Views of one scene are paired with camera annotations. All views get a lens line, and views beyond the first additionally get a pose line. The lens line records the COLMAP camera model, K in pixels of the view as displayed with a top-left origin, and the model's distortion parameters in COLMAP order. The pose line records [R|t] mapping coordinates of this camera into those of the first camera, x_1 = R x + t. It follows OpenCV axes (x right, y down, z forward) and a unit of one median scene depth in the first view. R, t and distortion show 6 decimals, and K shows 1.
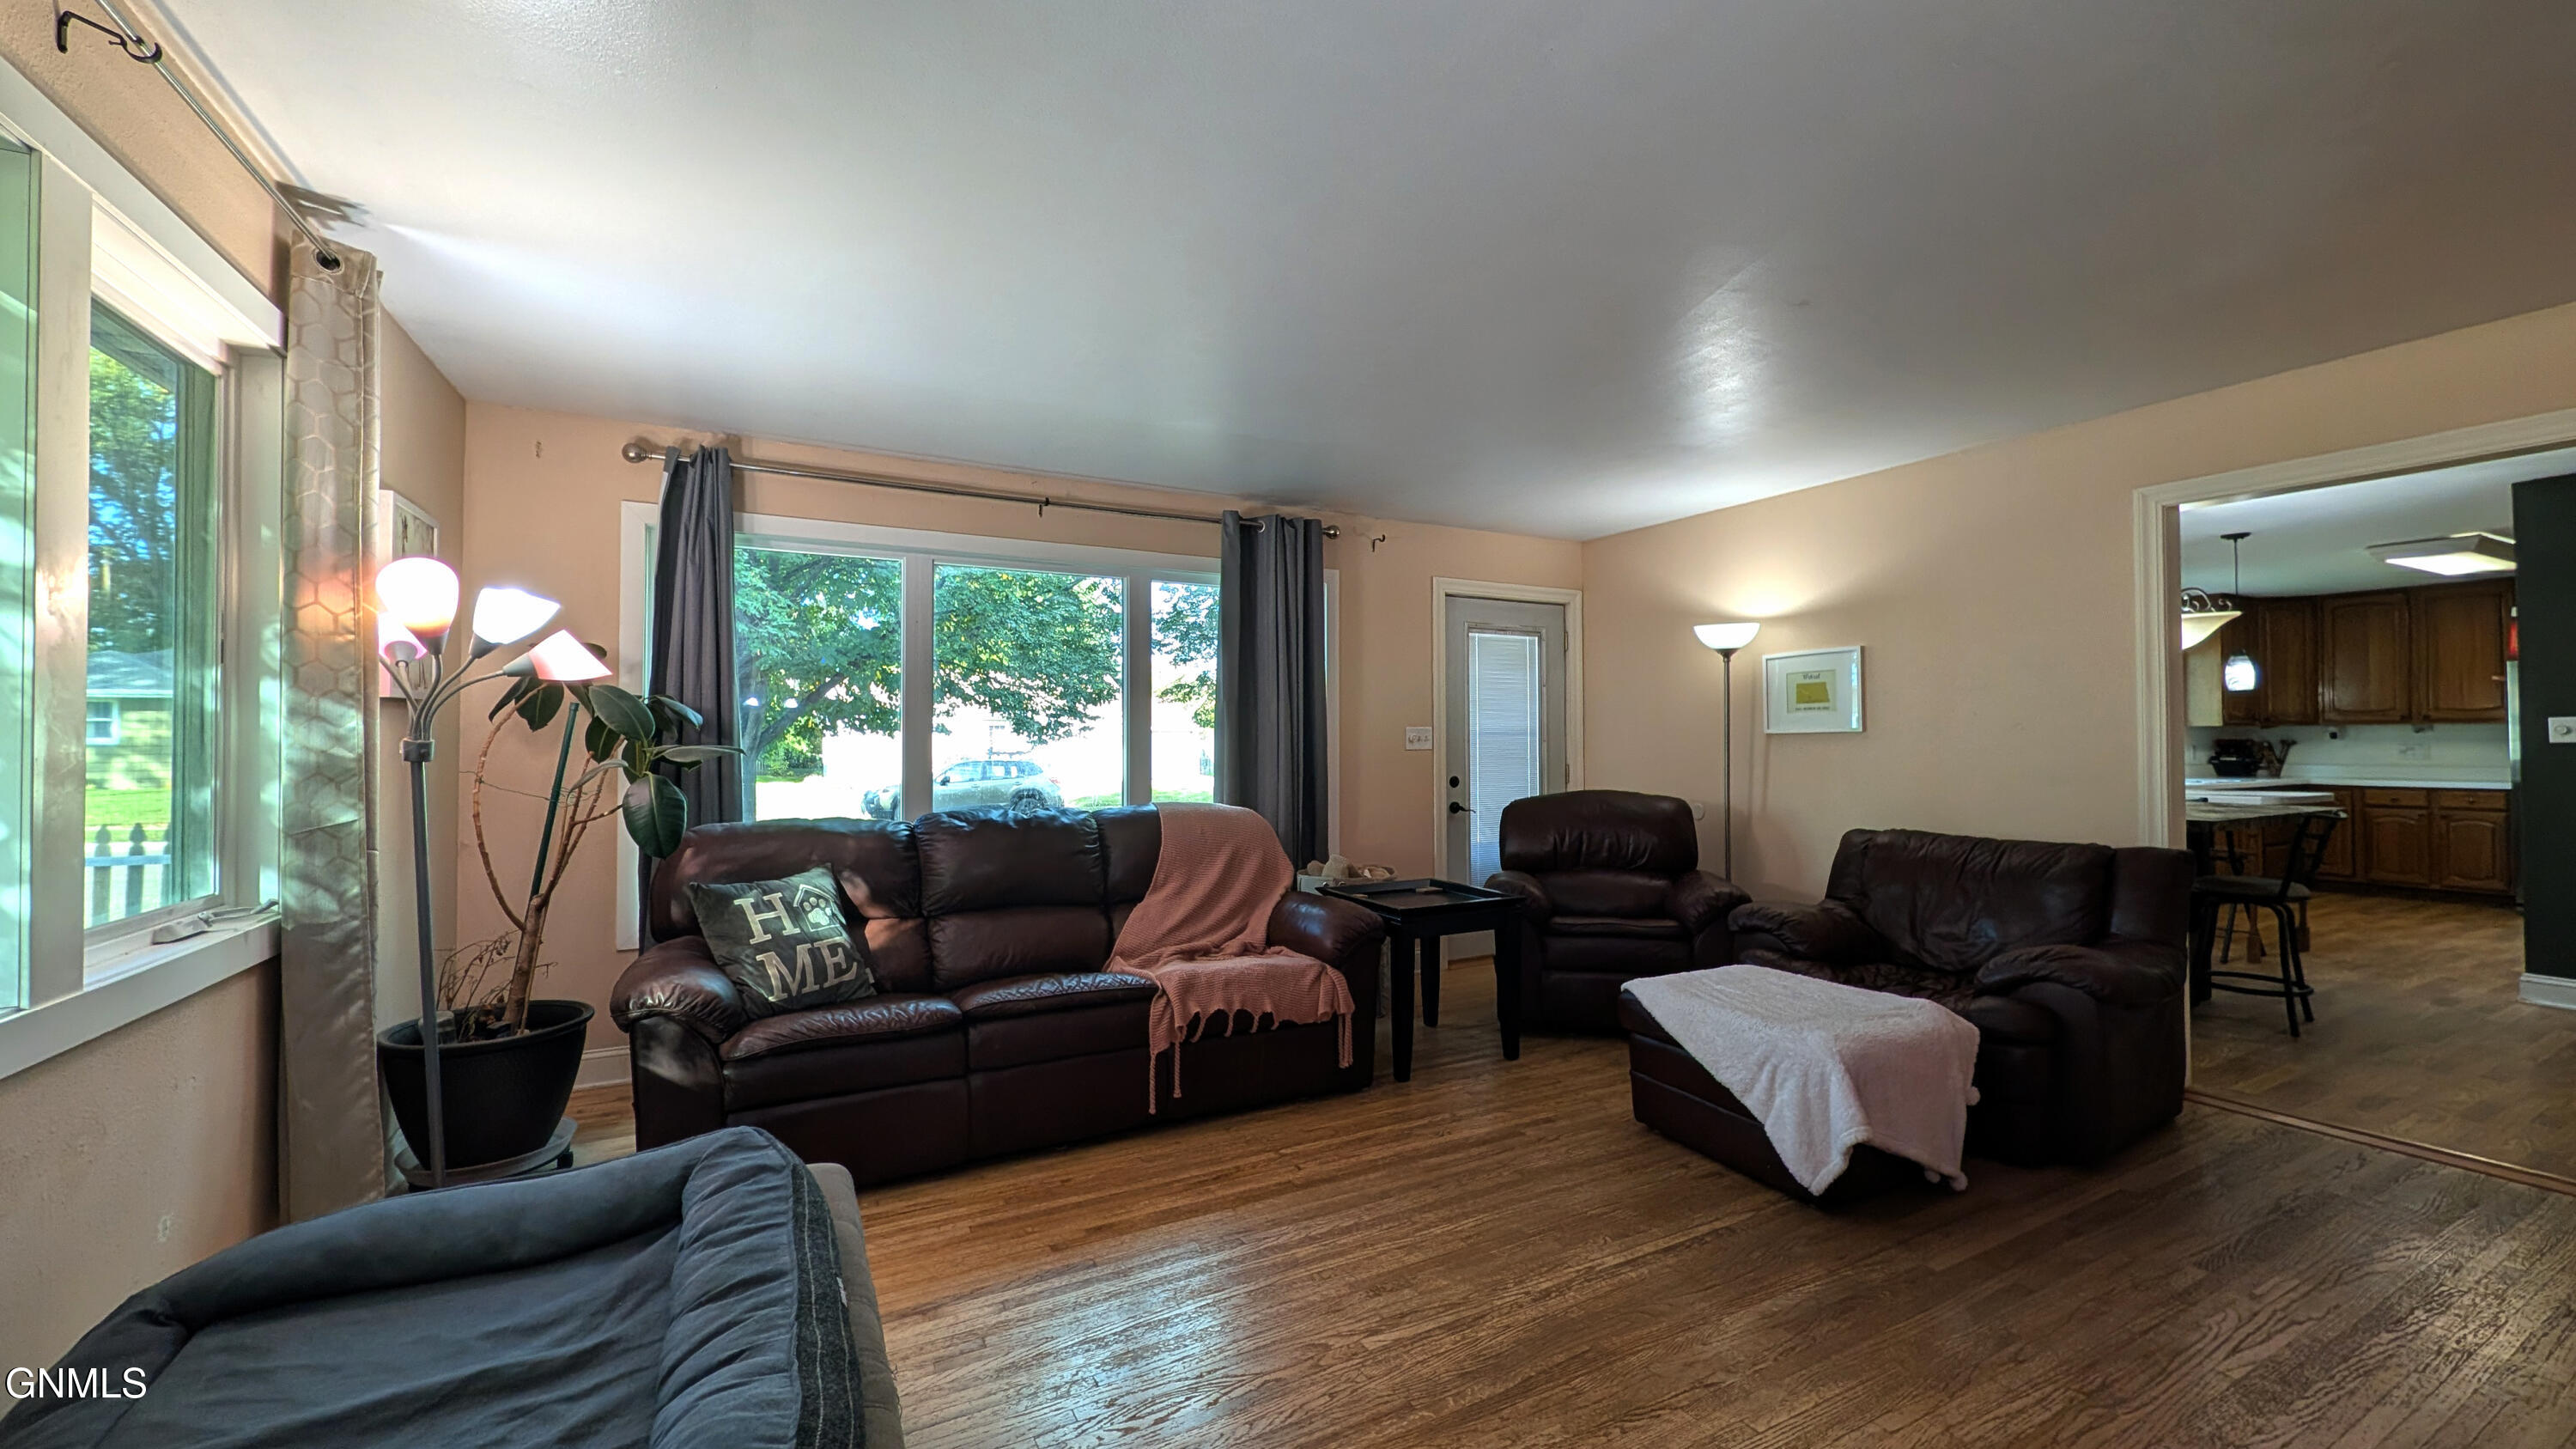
lens RADIAL K [[985.7, 0, 1288.0], [0, 985.7, 724.5], [0, 0, 1]] dist [-0.000586, 0.000161]
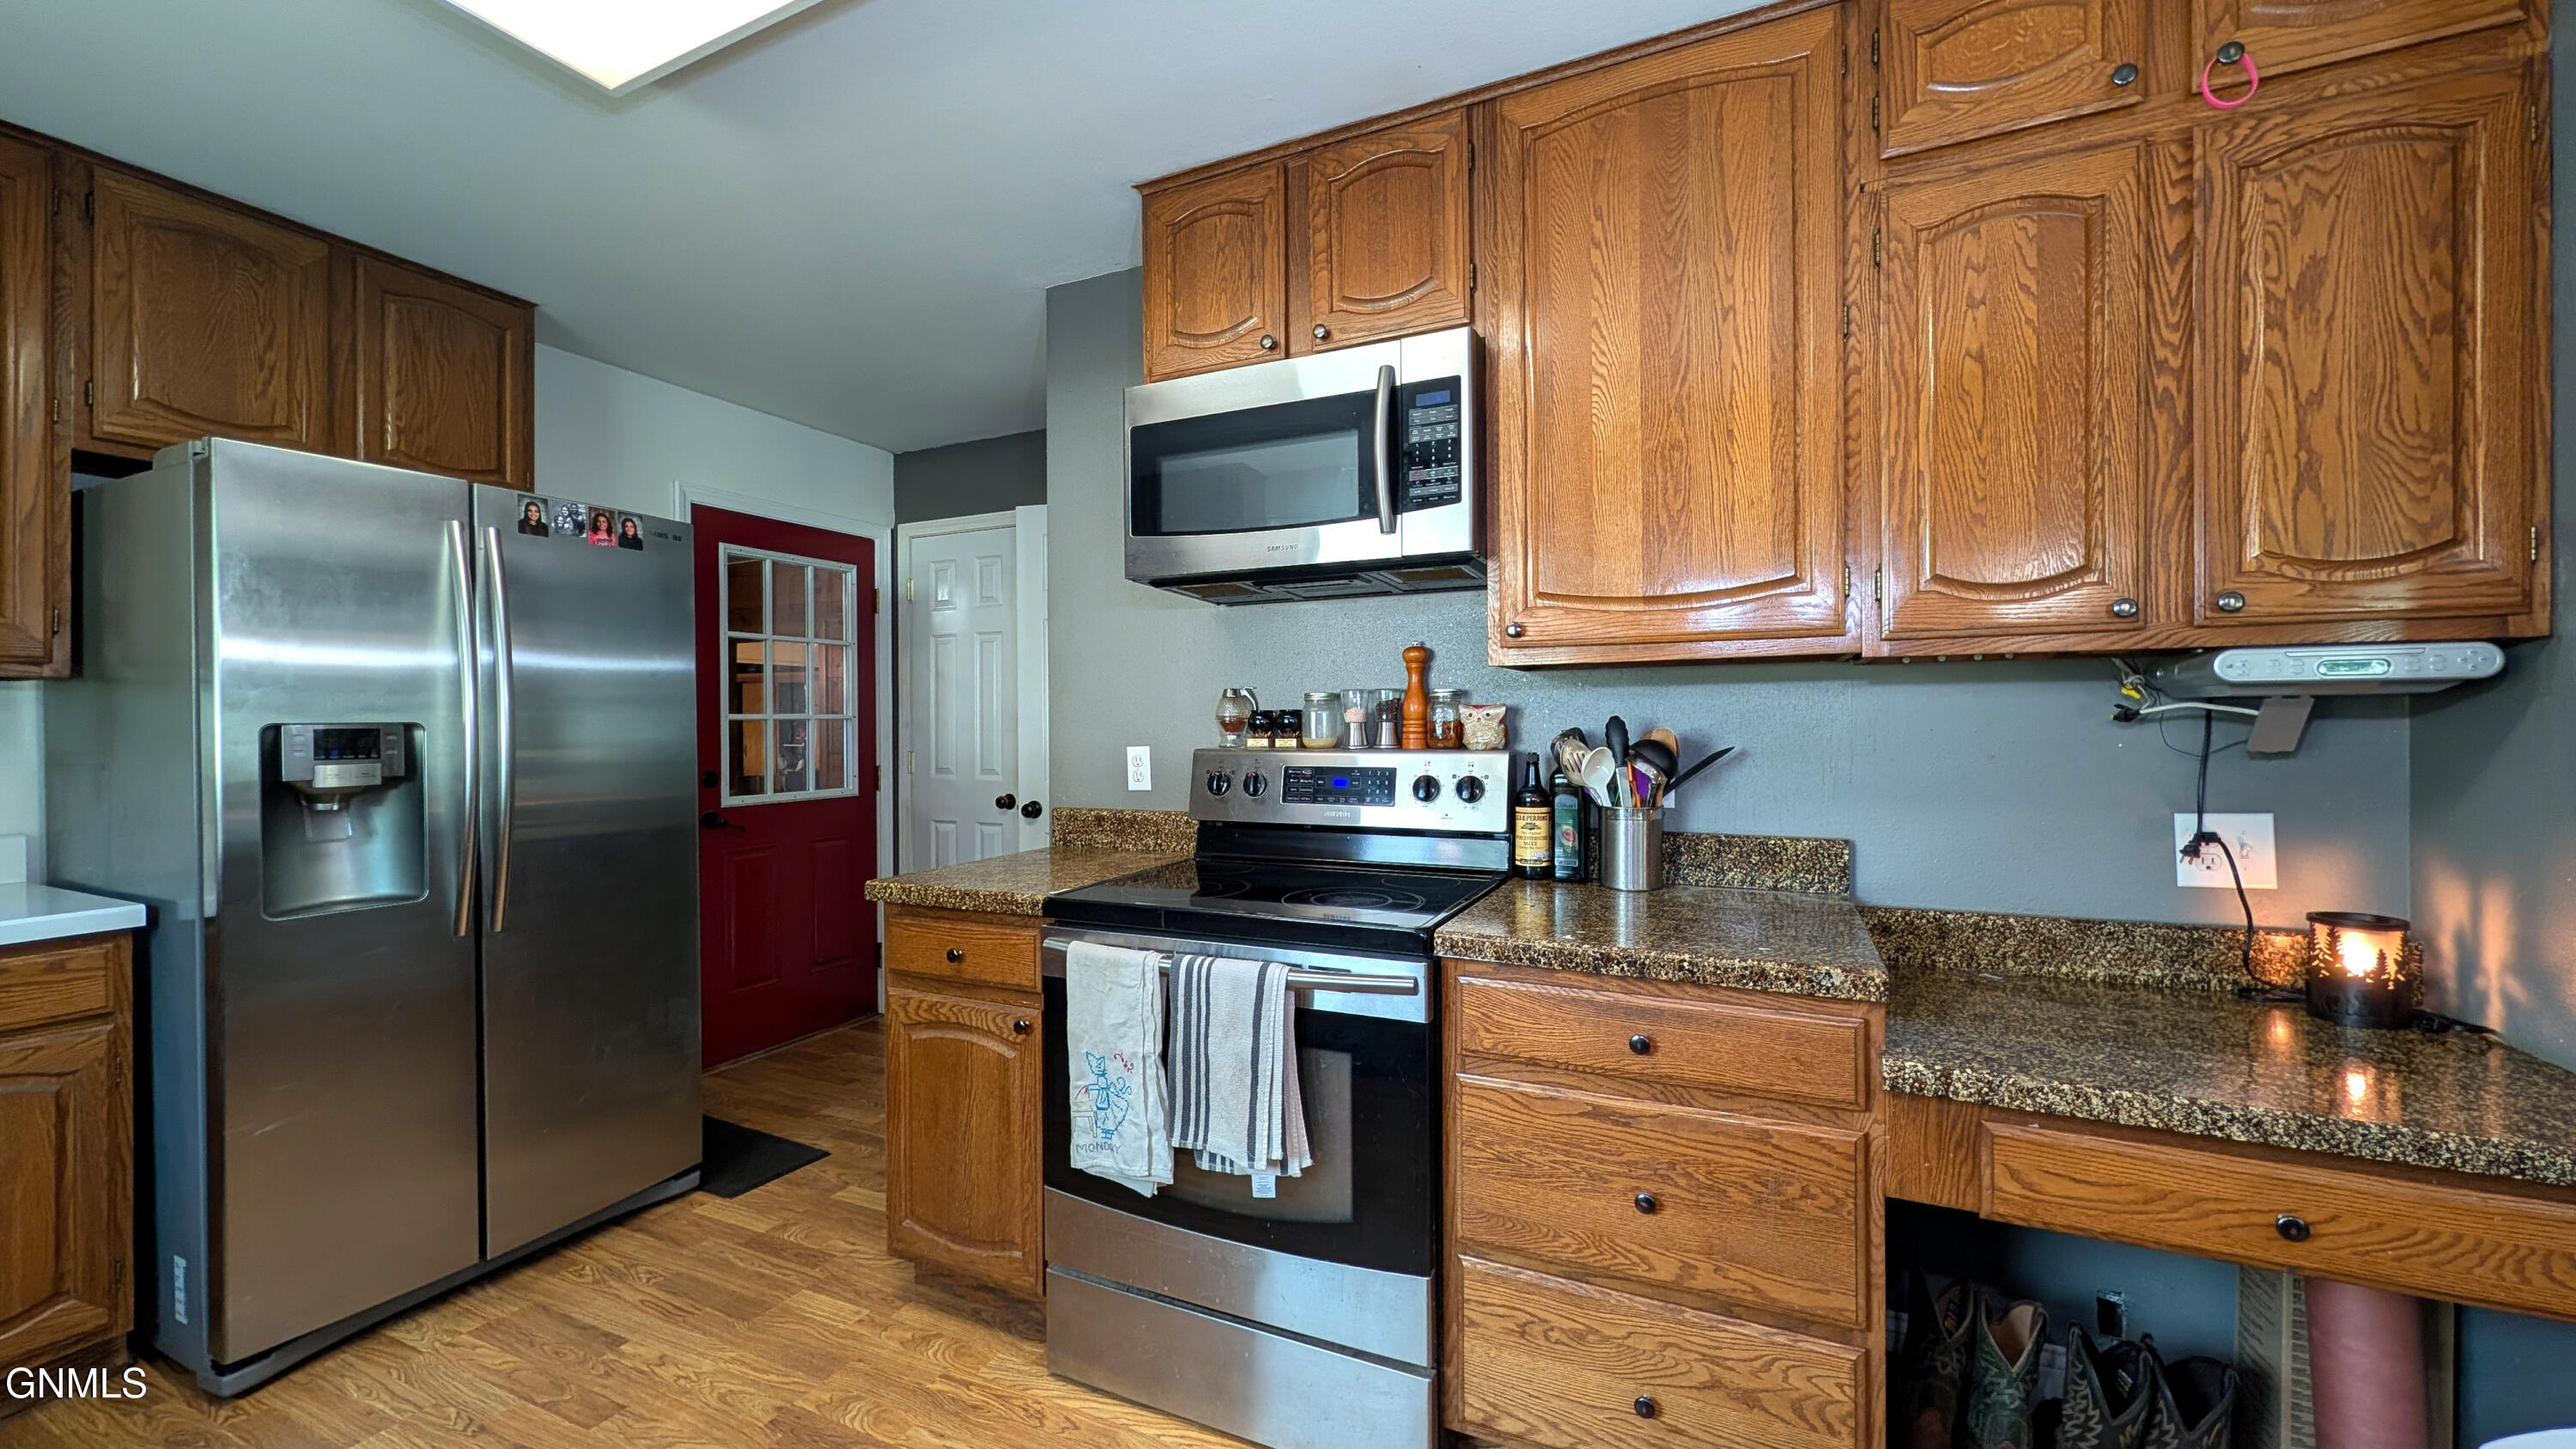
lens RADIAL K [[985.7, 0, 1288.0], [0, 985.7, 724.5], [0, 0, 1]] dist [-0.000586, 0.000161]
pose [[-0.589458, 0.003023, 0.807793, 1.464260], [-0.007877, 0.999924, -0.009490, 0.020230], [-0.807761, -0.011958, -0.589389, 1.565602]]
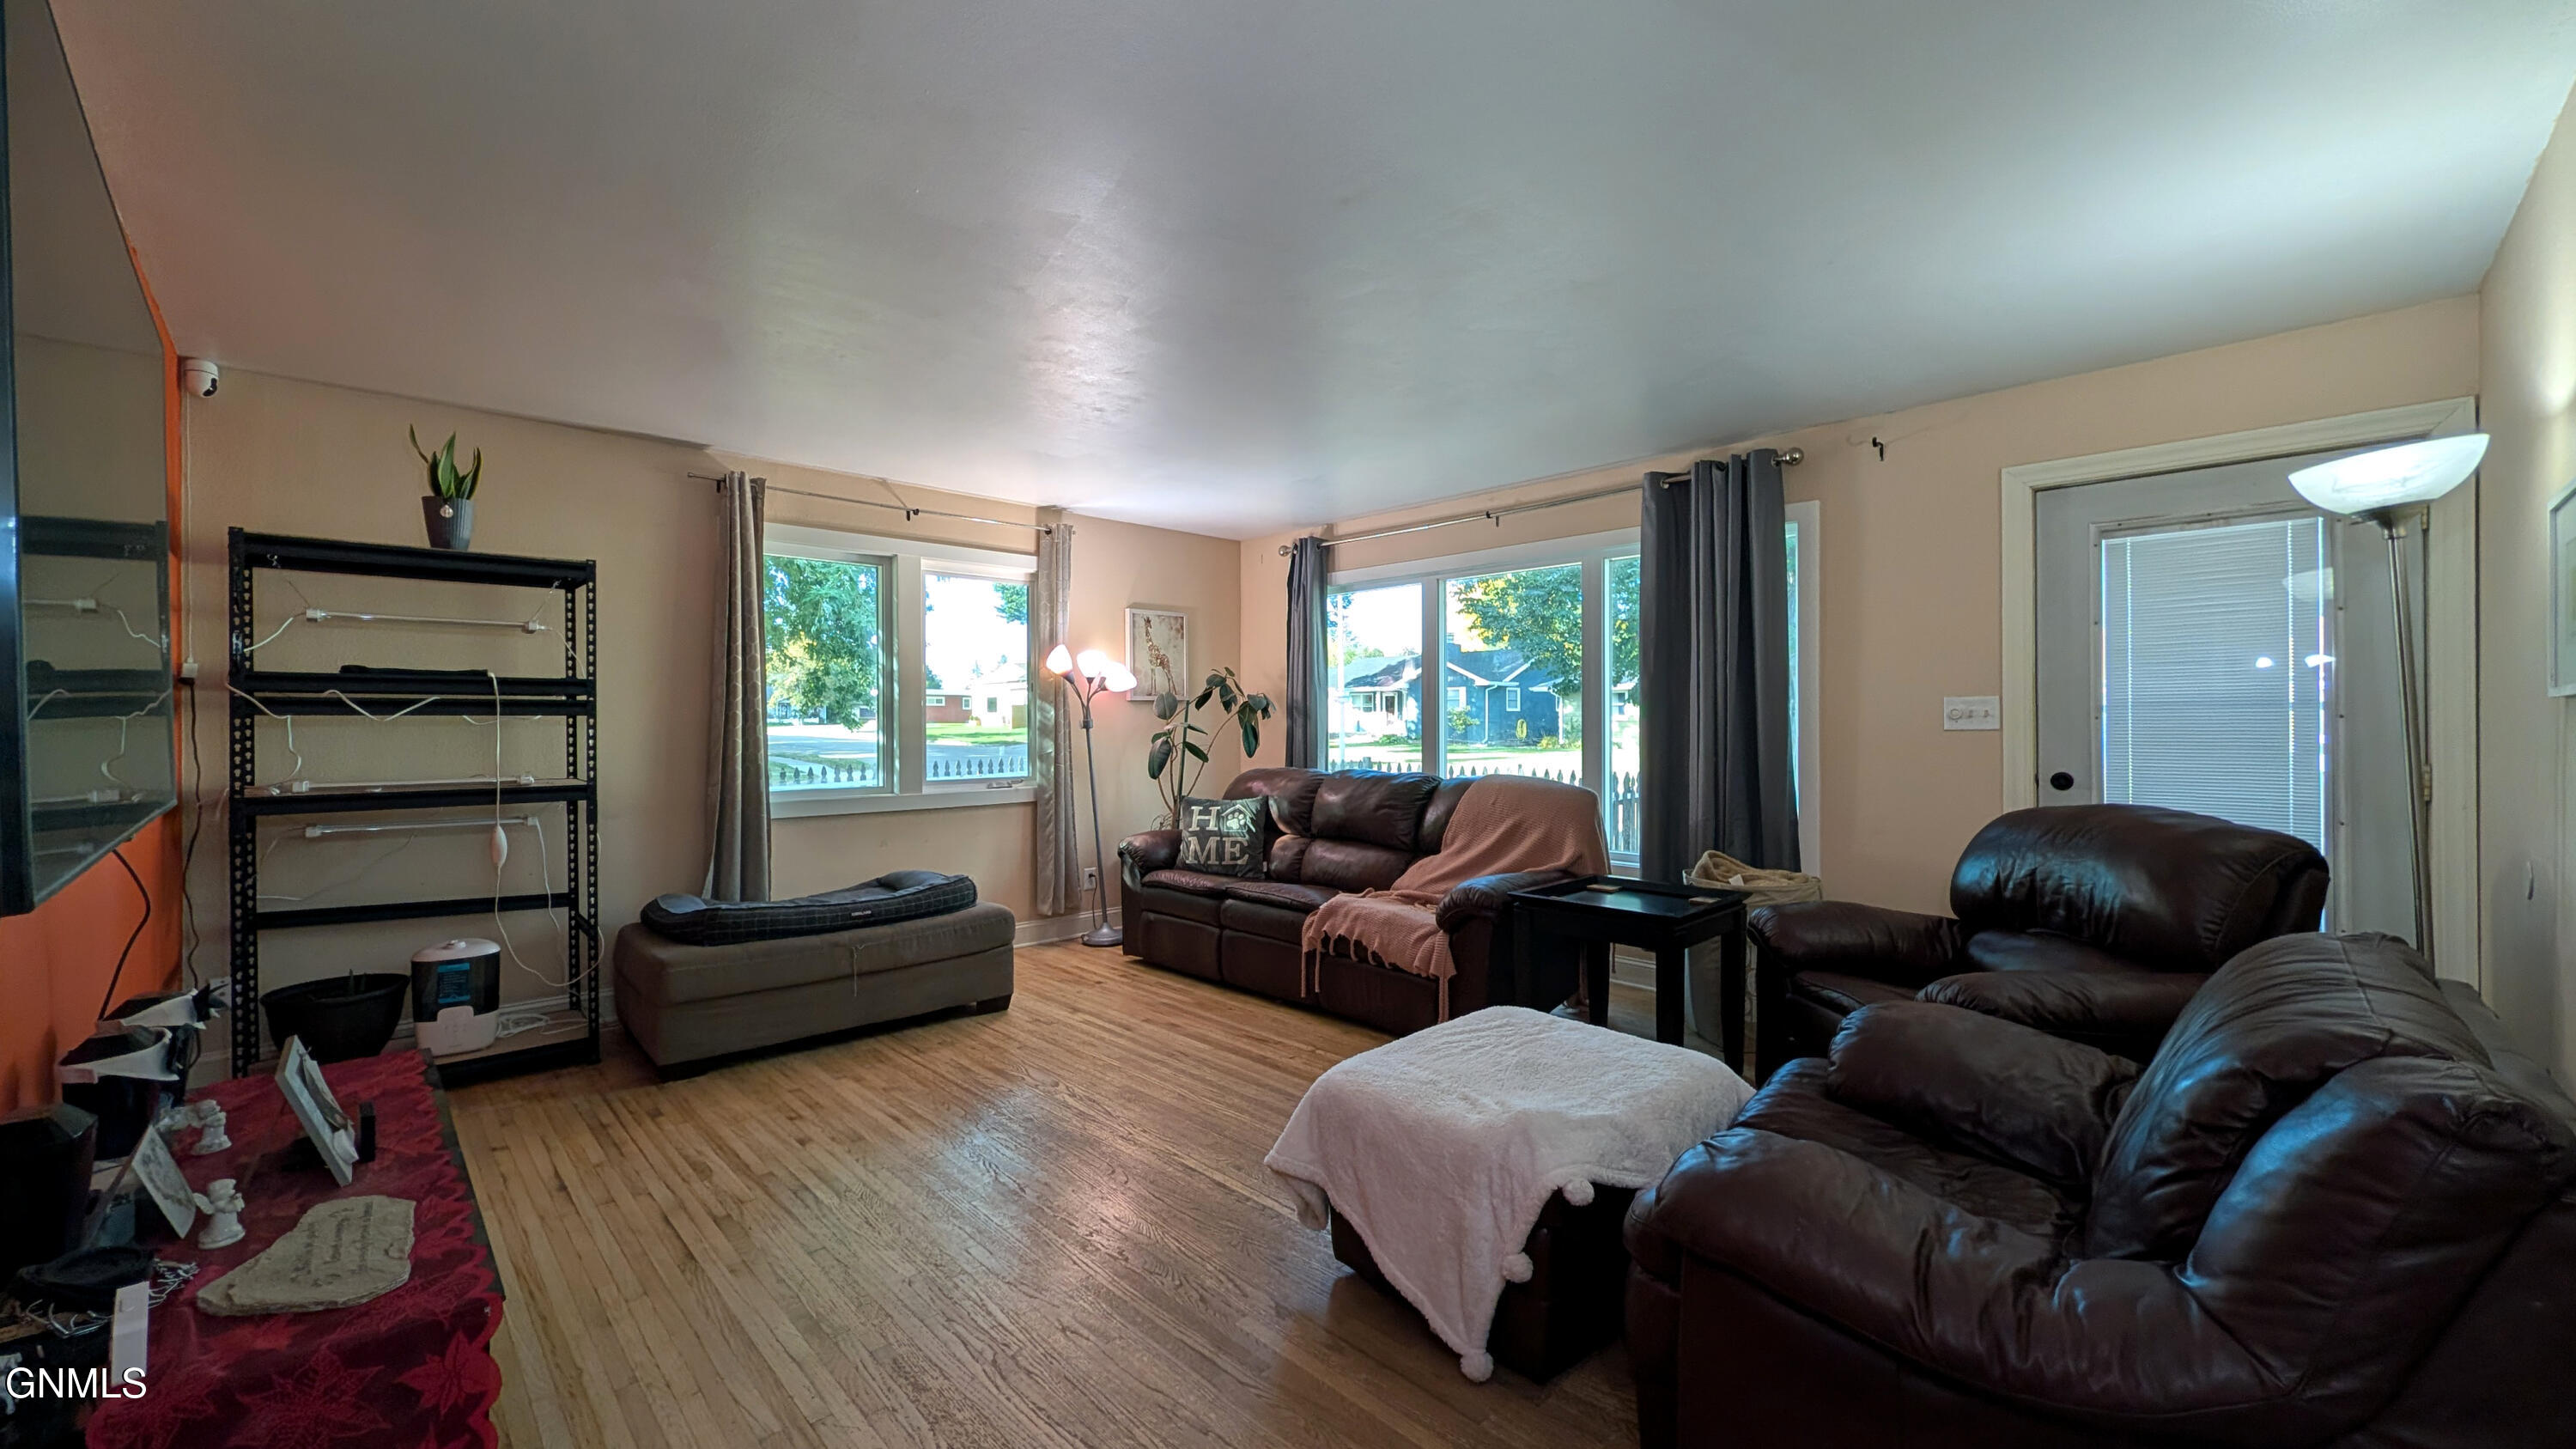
lens RADIAL K [[984.2, 0, 1284.8], [0, 984.2, 720.7], [0, 0, 1]] dist [0.000065, -0.000068]
pose [[0.271973, 0.001112, -0.962304, 0.853682], [0.020411, 0.999768, 0.006924, 0.006249], [0.962088, -0.021525, 0.271888, 0.458415]]
